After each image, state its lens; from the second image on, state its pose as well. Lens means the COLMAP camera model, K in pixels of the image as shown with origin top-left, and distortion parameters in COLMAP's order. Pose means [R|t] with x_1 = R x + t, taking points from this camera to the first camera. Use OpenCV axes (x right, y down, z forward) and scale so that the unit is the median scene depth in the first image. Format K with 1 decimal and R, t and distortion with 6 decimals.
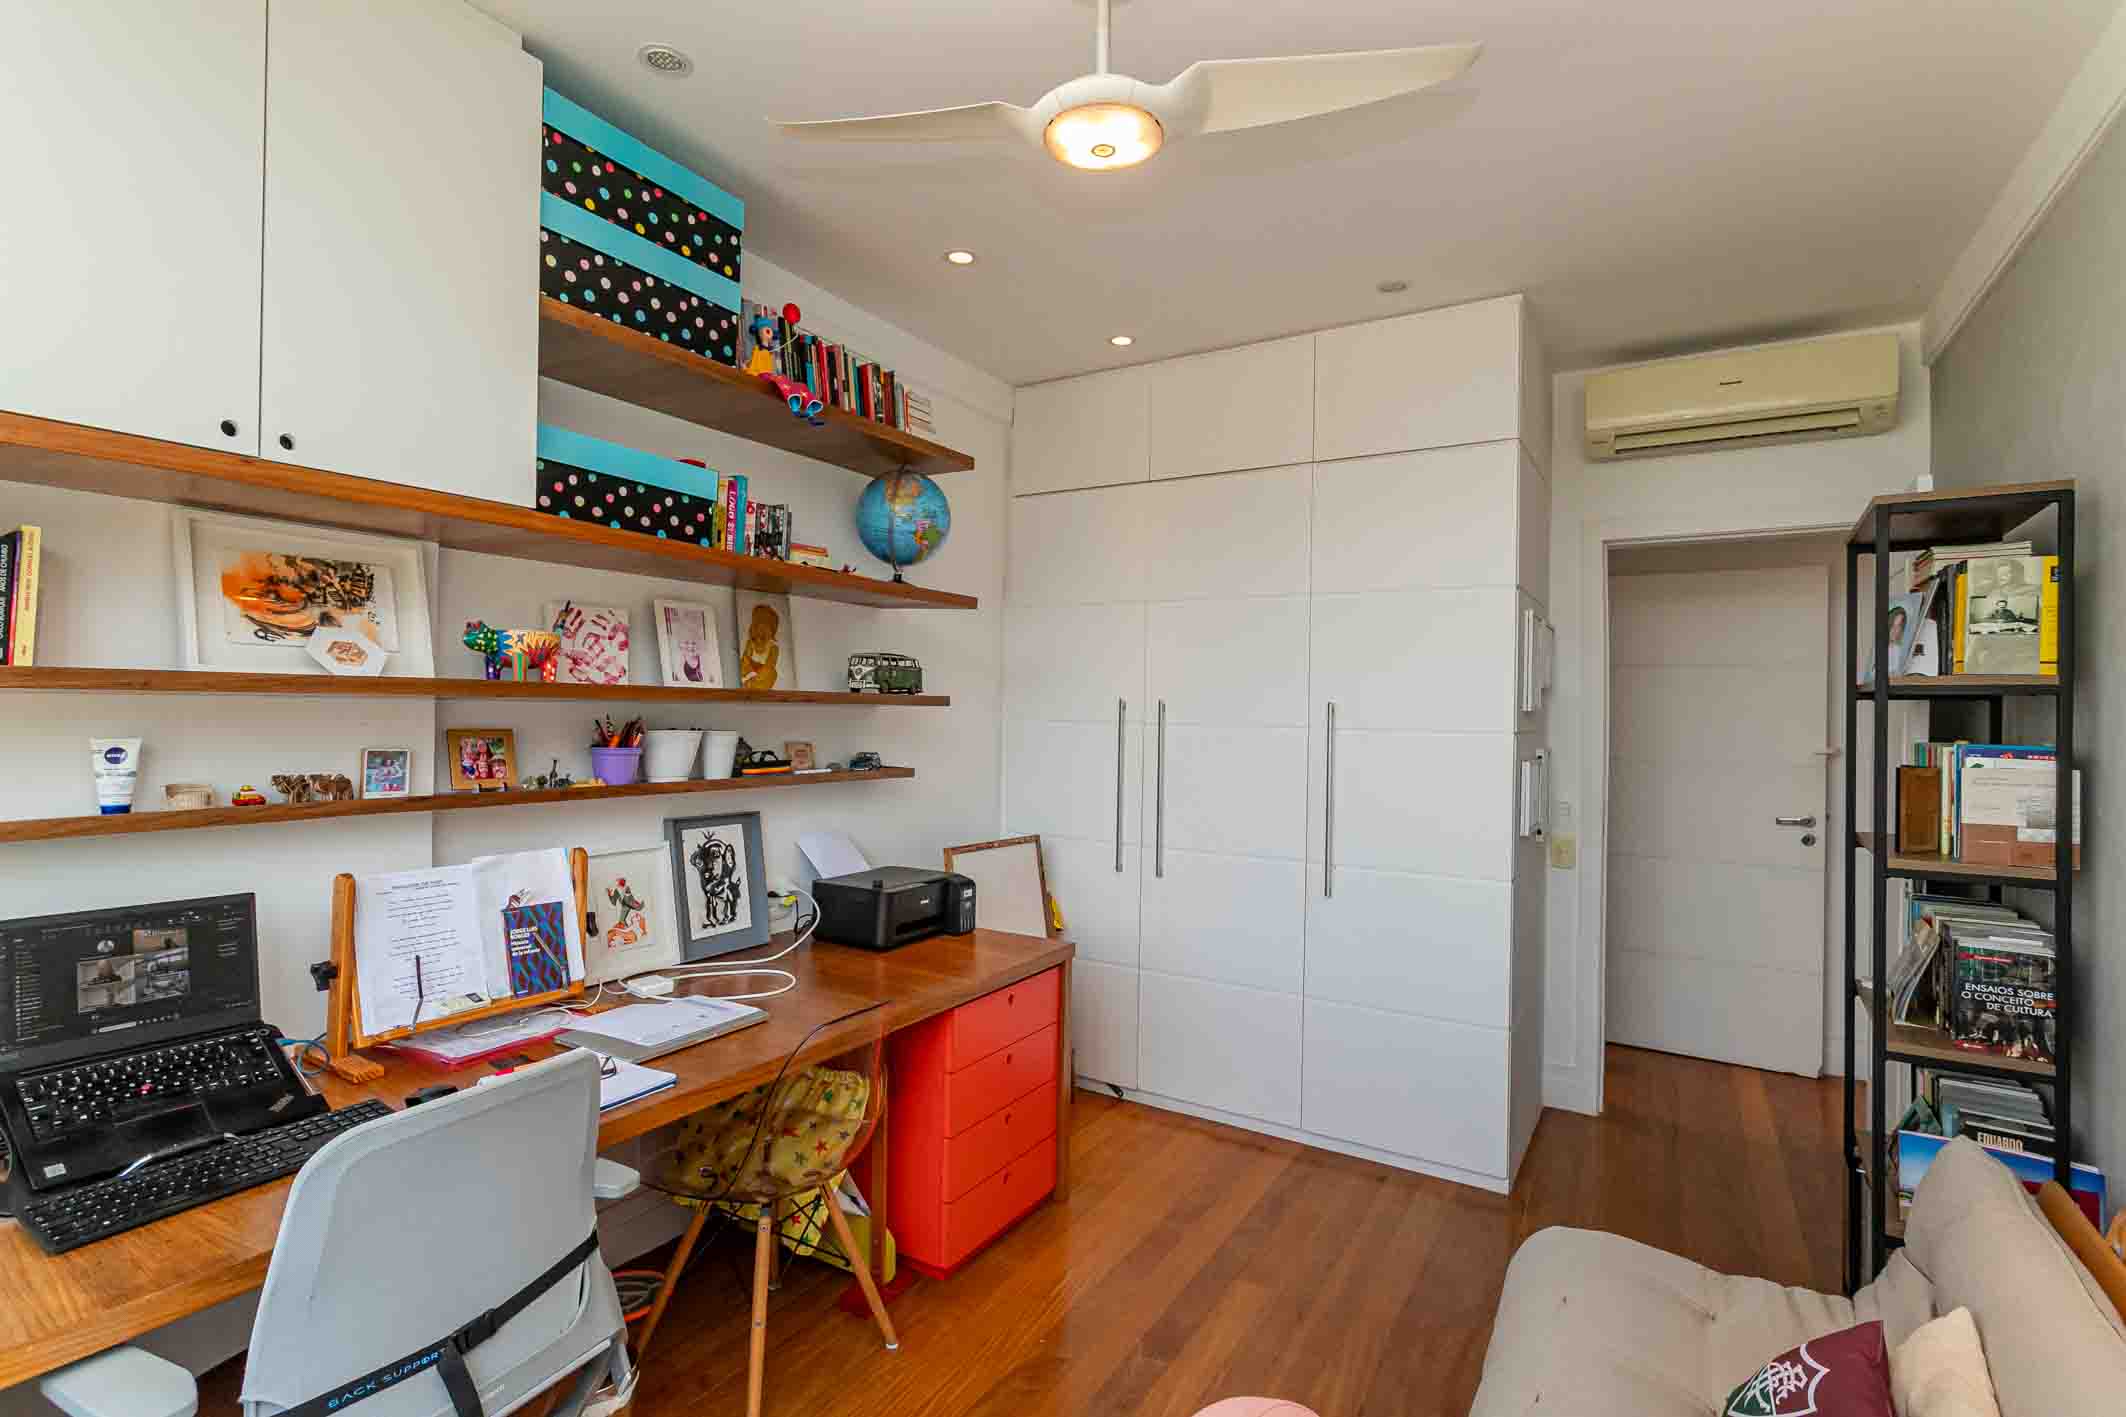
lens RADIAL K [[1018.1, 0, 1064.5], [0, 1018.1, 701.8], [0, 0, 1]] dist [0.003497, 0.001017]
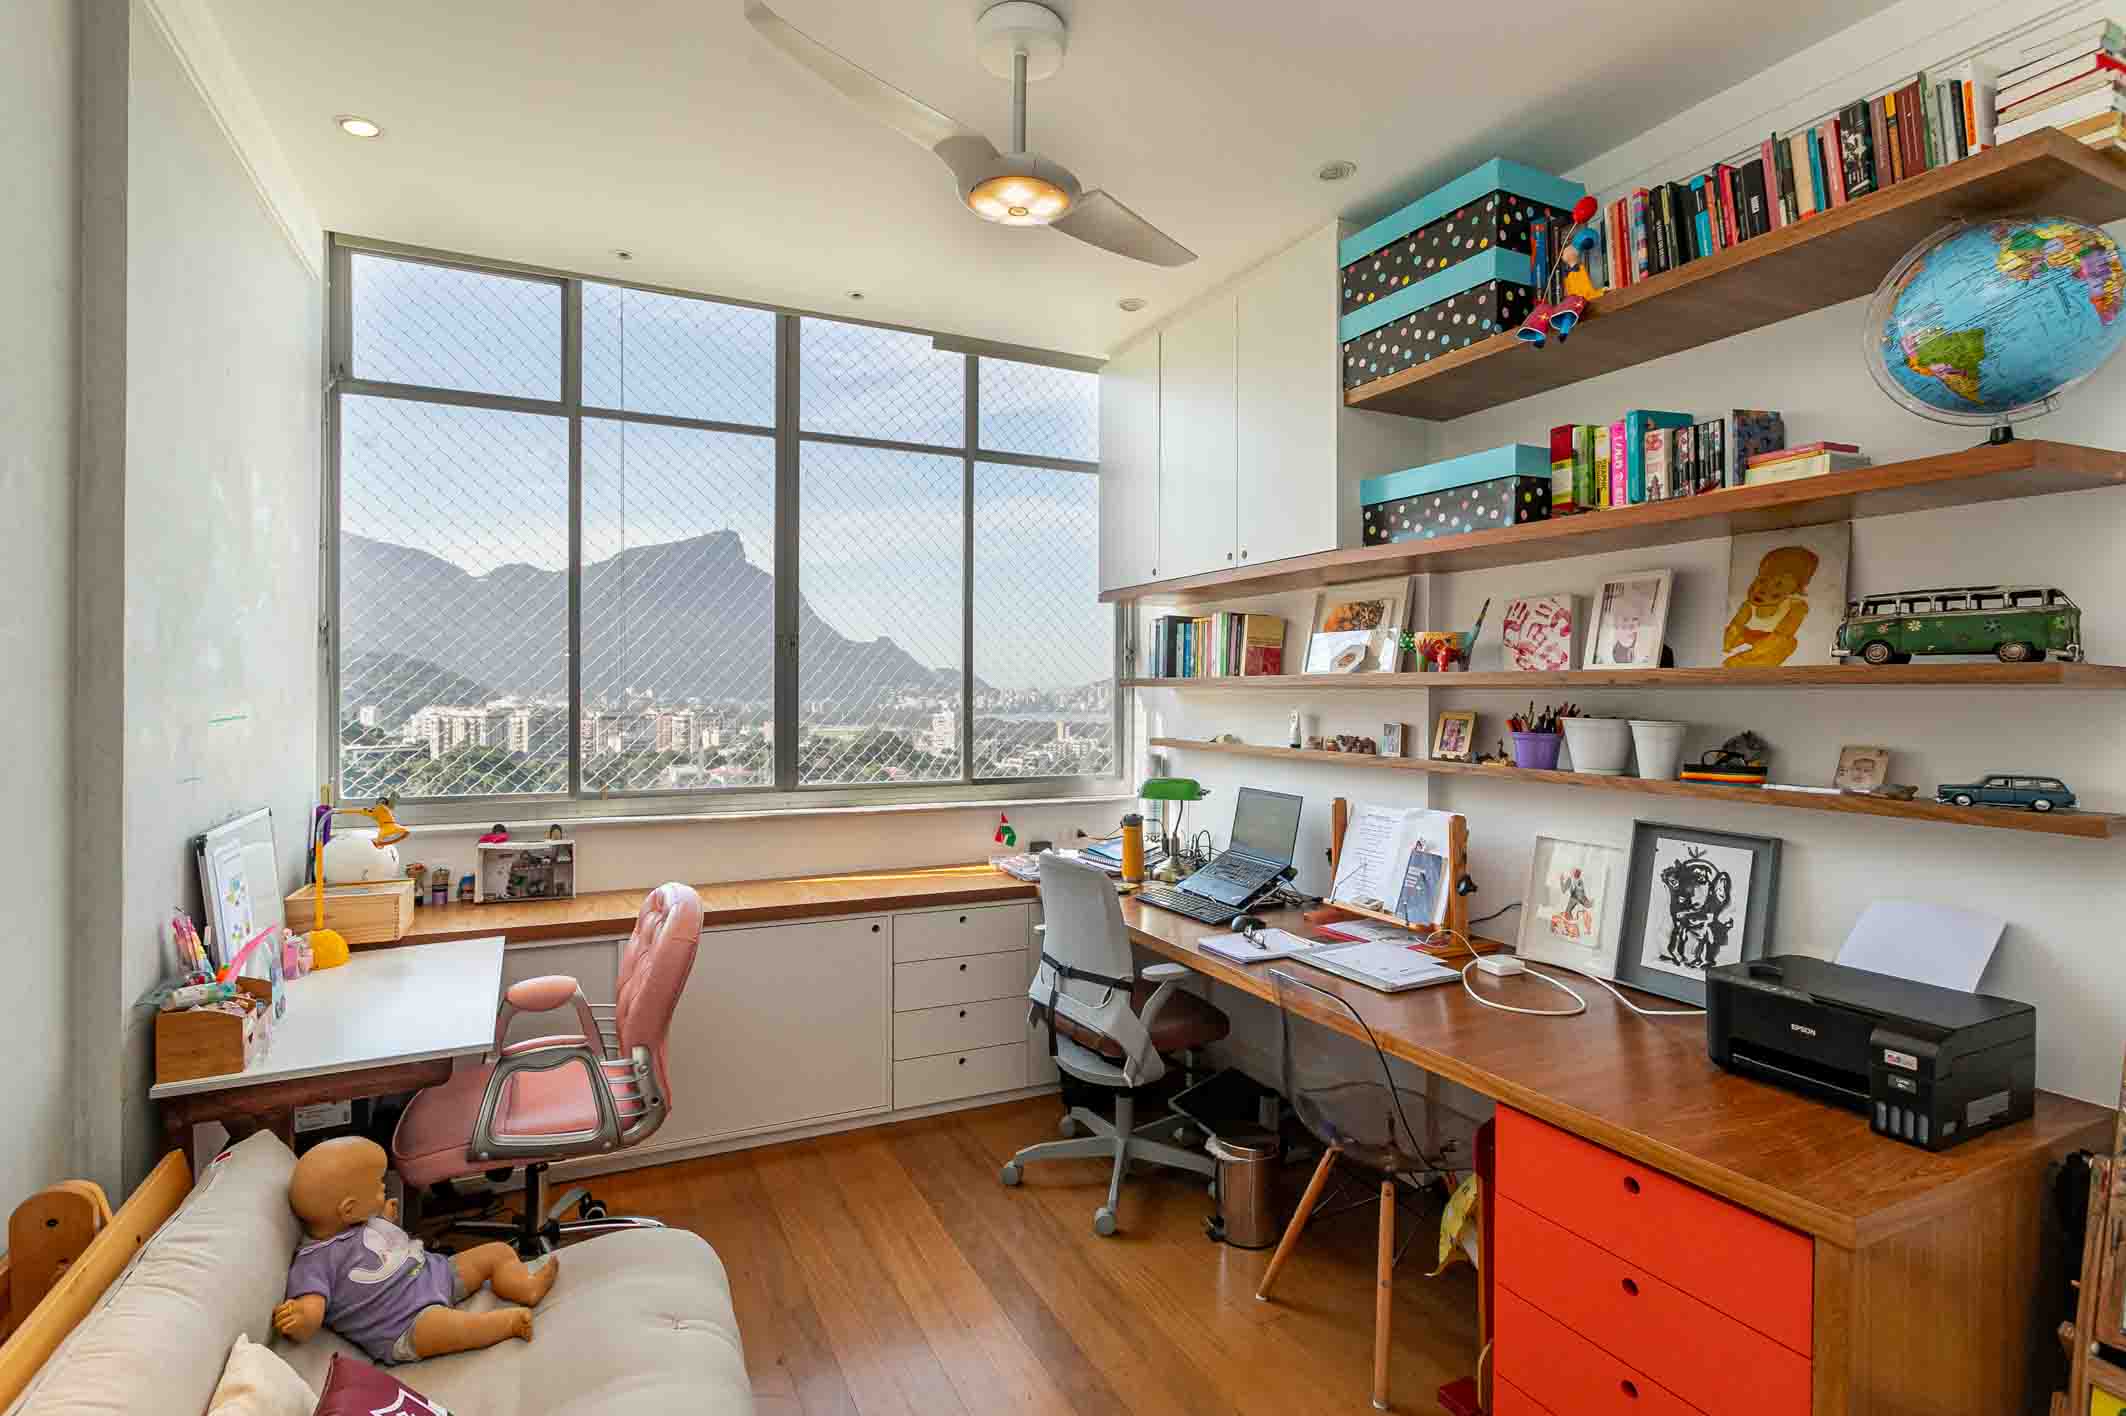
lens RADIAL K [[1035.3, 0, 1073.0], [0, 1035.3, 693.2], [0, 0, 1]] dist [0.004482, 0.000886]
pose [[-0.533651, -0.024712, -0.845343, 0.619824], [-0.012921, 0.999695, -0.021067, 0.029868], [0.845606, -0.000320, -0.533808, 1.046038]]
